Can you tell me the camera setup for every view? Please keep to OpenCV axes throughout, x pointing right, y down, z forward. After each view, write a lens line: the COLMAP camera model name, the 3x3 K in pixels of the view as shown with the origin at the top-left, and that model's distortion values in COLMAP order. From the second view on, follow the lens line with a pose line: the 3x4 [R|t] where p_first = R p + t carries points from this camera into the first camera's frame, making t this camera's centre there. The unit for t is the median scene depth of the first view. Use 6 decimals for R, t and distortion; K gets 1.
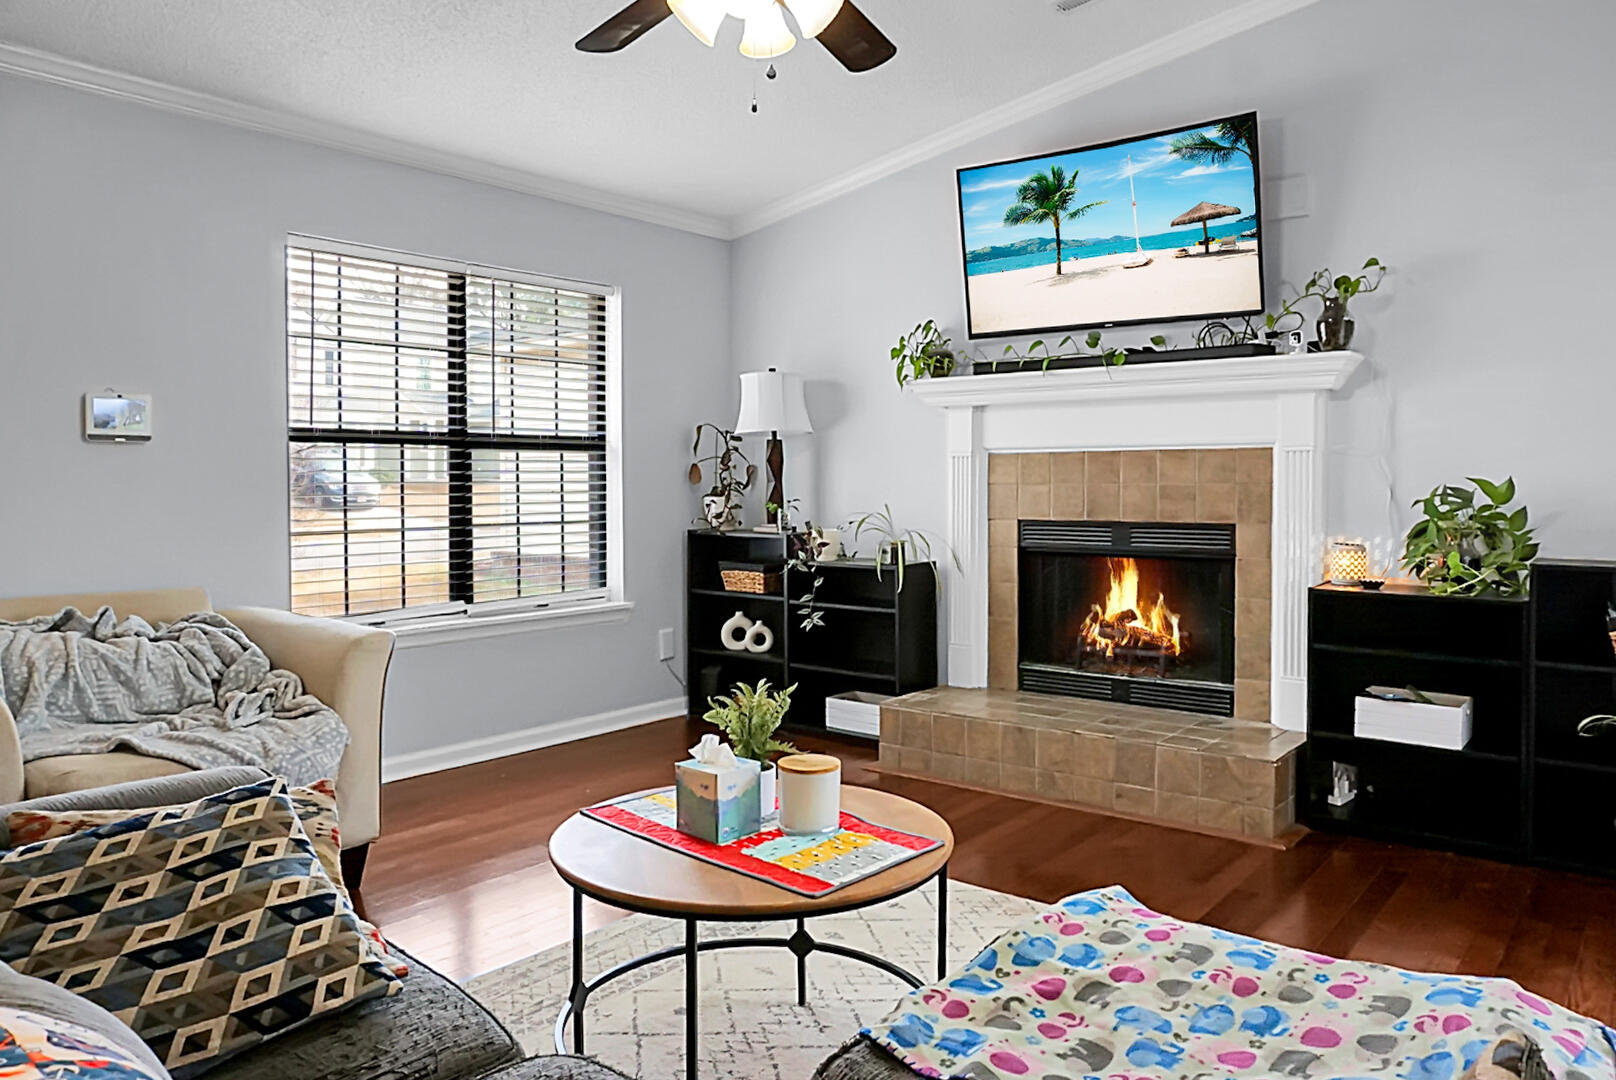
lens RADIAL K [[1157.1, 0, 804.4], [0, 1157.1, 470.7], [0, 0, 1]] dist [-0.010617, -0.006367]
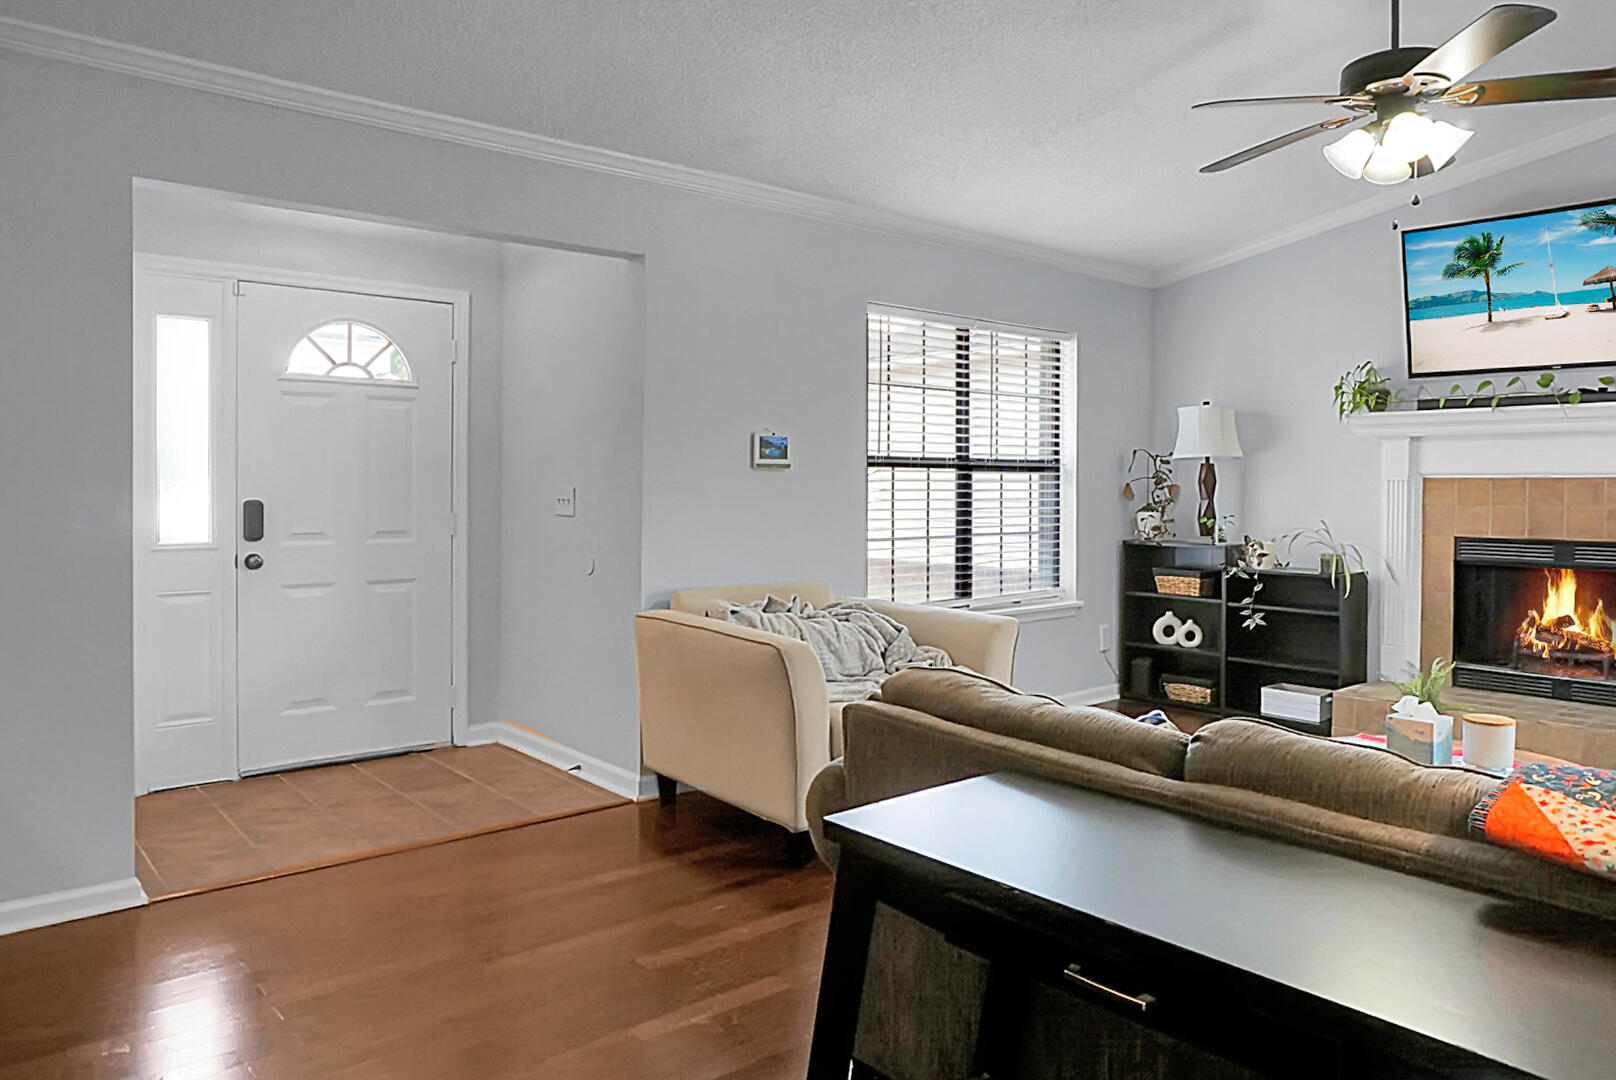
lens RADIAL K [[1096.6, 0, 878.7], [0, 1096.6, 461.5], [0, 0, 1]] dist [-0.041752, 0.005760]
pose [[0.987250, 0.004266, -0.159120, -0.203589], [-0.007015, 0.999836, -0.016720, -0.009331], [0.159022, 0.017623, 0.987118, -0.149462]]
